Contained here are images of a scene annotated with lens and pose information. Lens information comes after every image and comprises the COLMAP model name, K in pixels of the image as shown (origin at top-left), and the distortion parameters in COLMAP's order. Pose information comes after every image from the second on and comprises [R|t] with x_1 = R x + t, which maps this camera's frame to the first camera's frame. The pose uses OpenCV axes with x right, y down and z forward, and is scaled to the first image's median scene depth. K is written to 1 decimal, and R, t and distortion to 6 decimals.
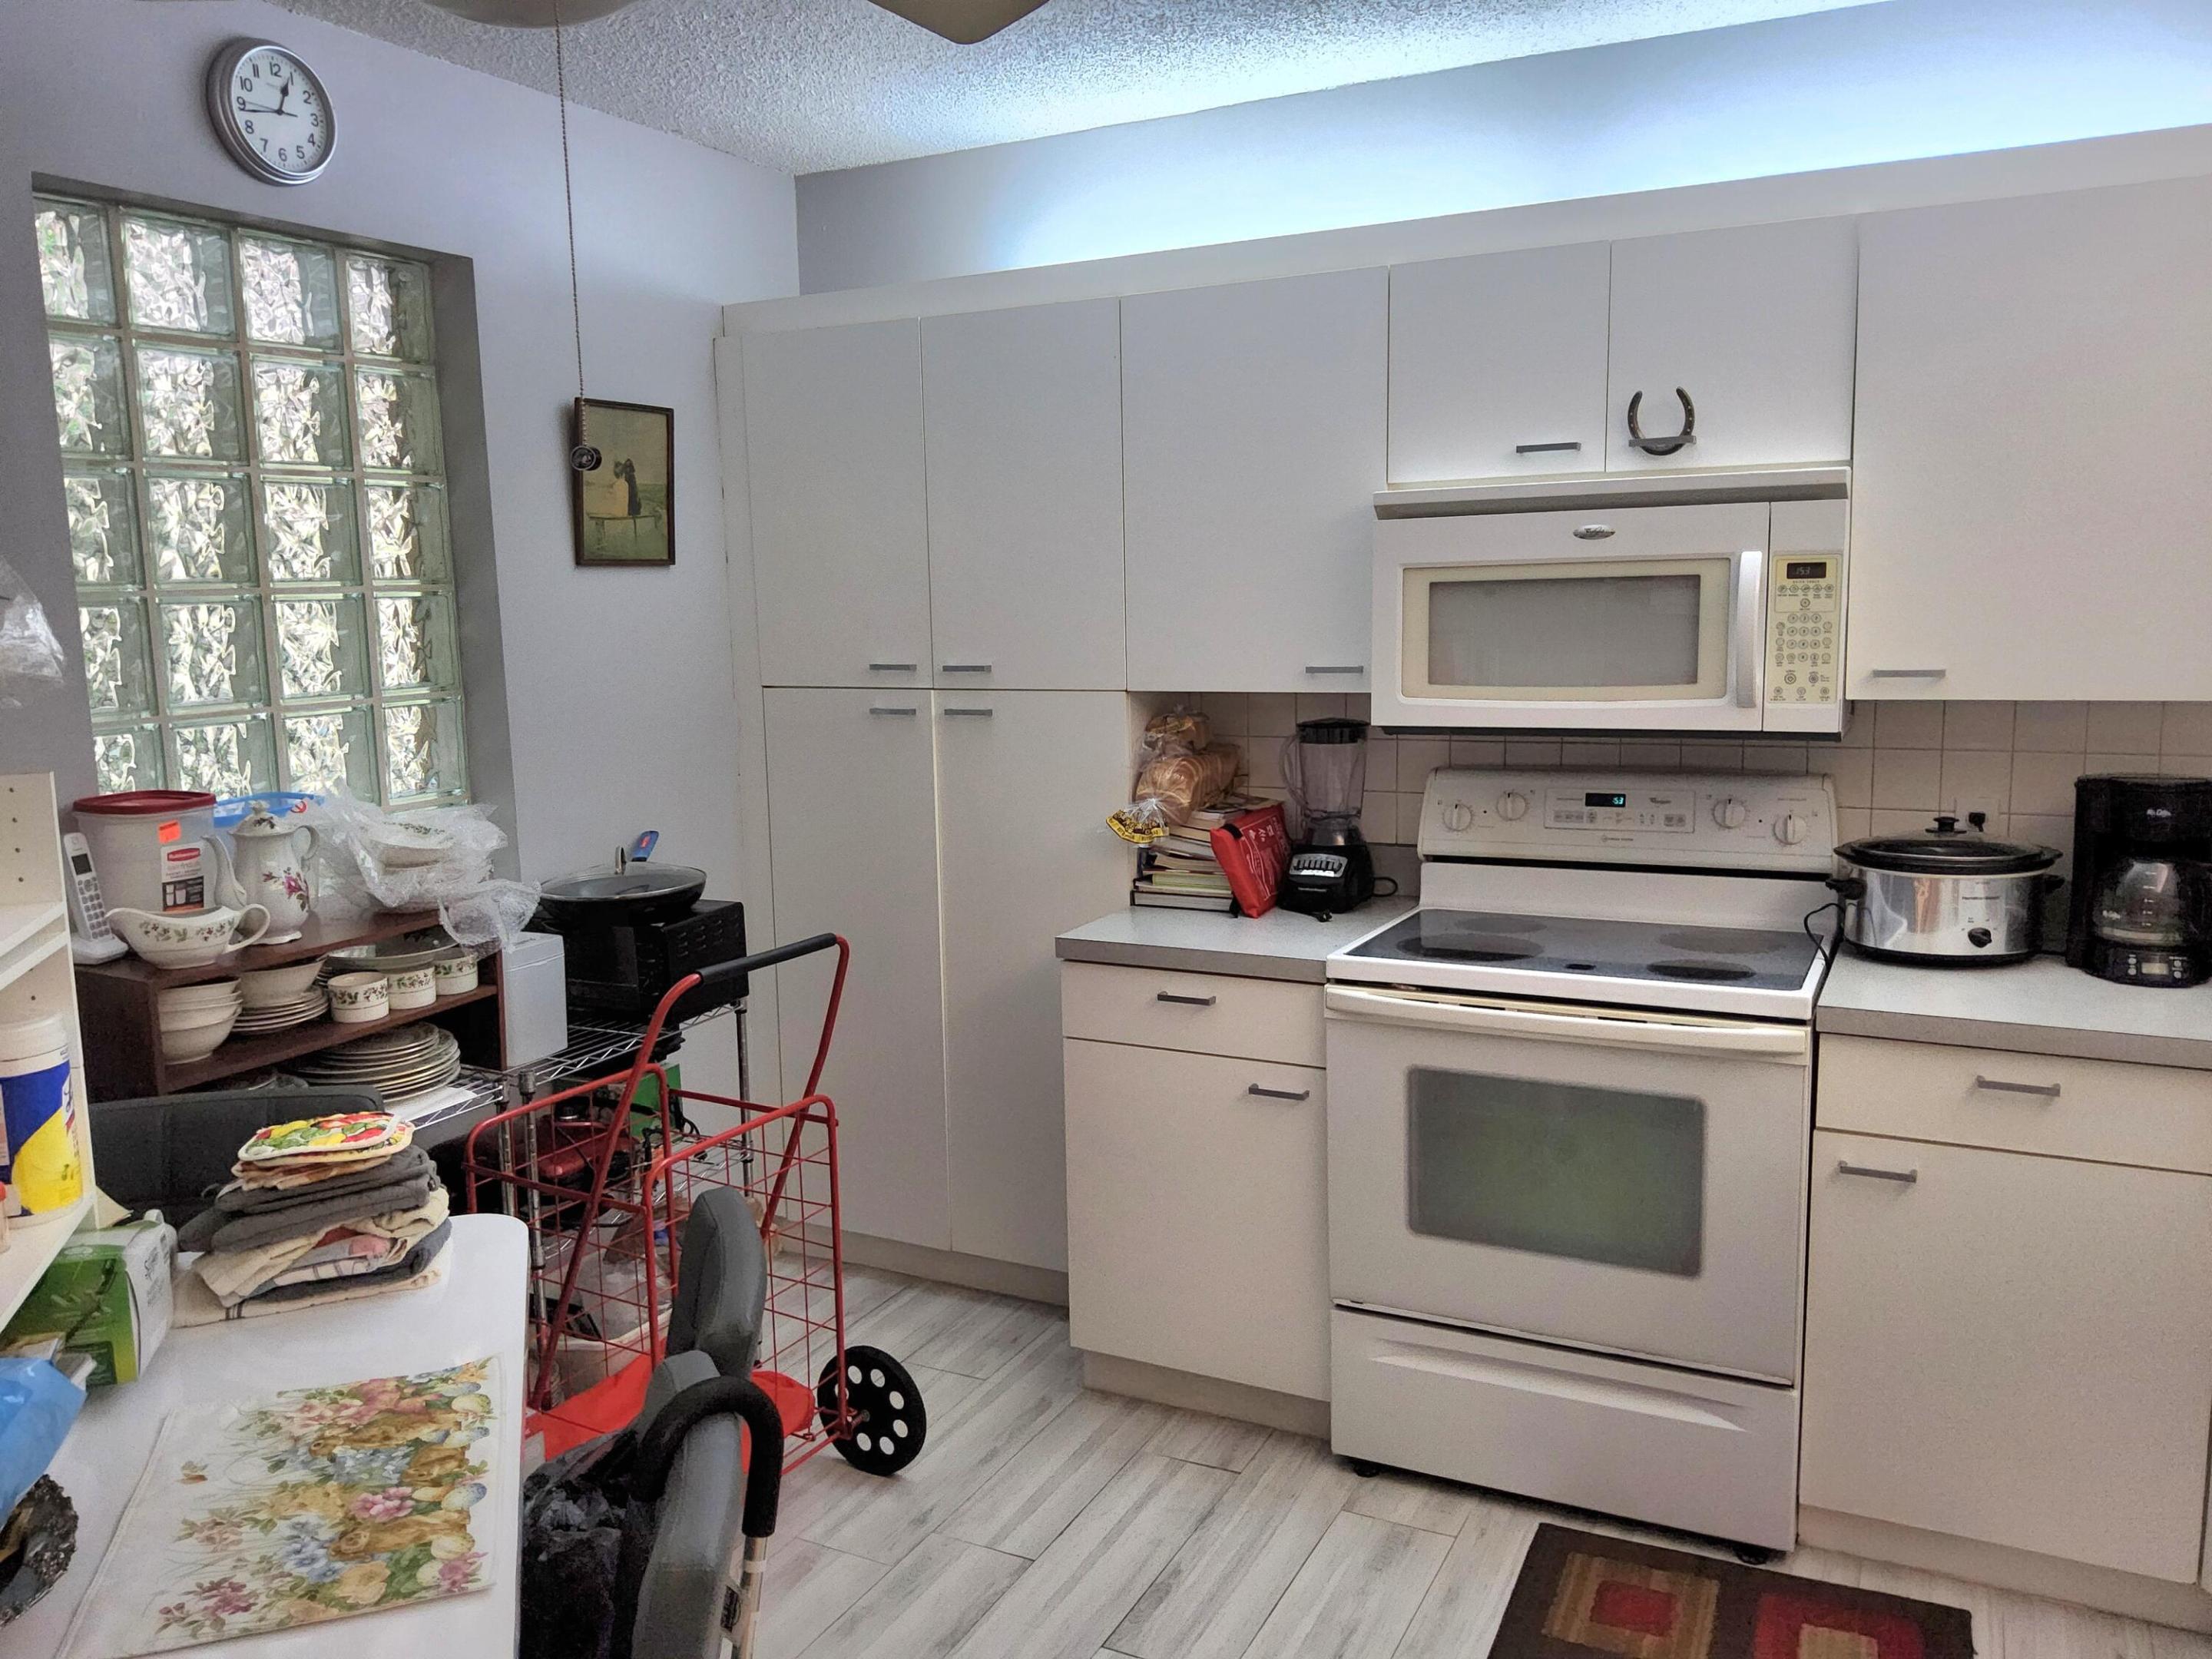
lens RADIAL K [[1663.6, 0, 1107.4], [0, 1663.6, 783.1], [0, 0, 1]] dist [0.118404, -0.206611]
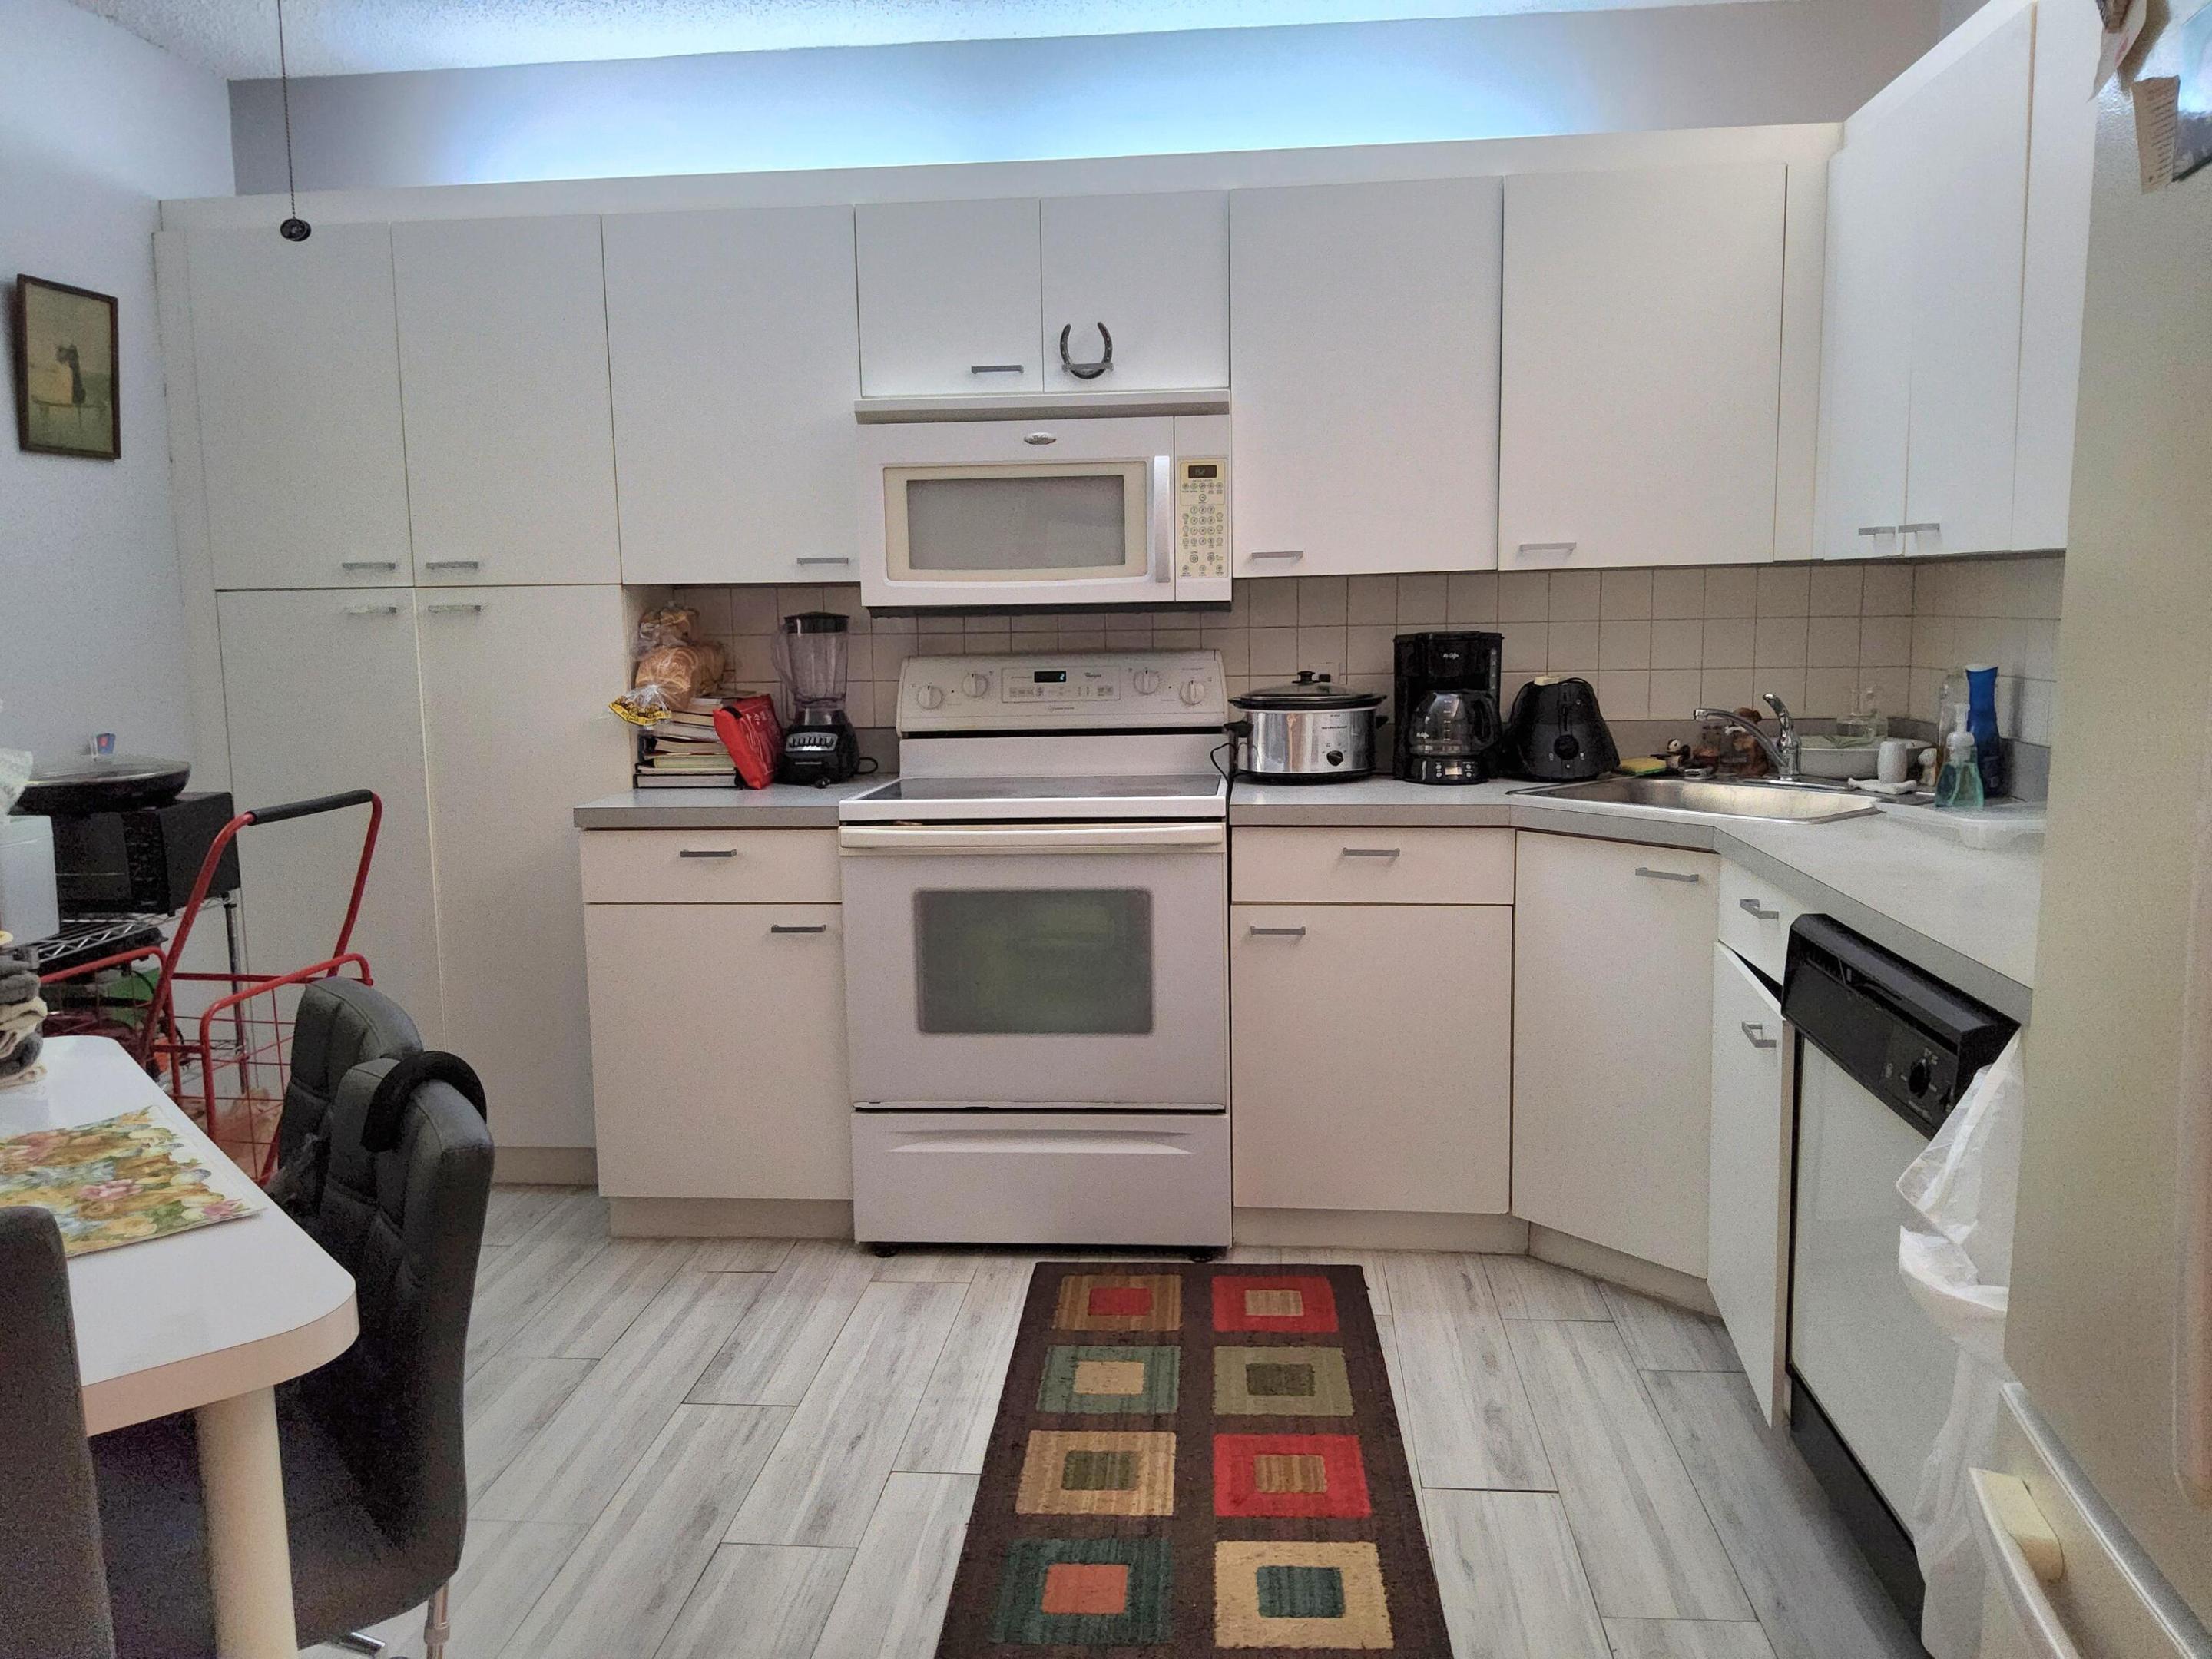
lens RADIAL K [[1663.6, 0, 1107.4], [0, 1663.6, 783.1], [0, 0, 1]] dist [0.118404, -0.206611]
pose [[0.928065, -0.041052, 0.370148, -0.116812], [0.047298, 0.998850, -0.007811, 0.106630], [-0.369401, 0.024756, 0.928940, -0.121637]]
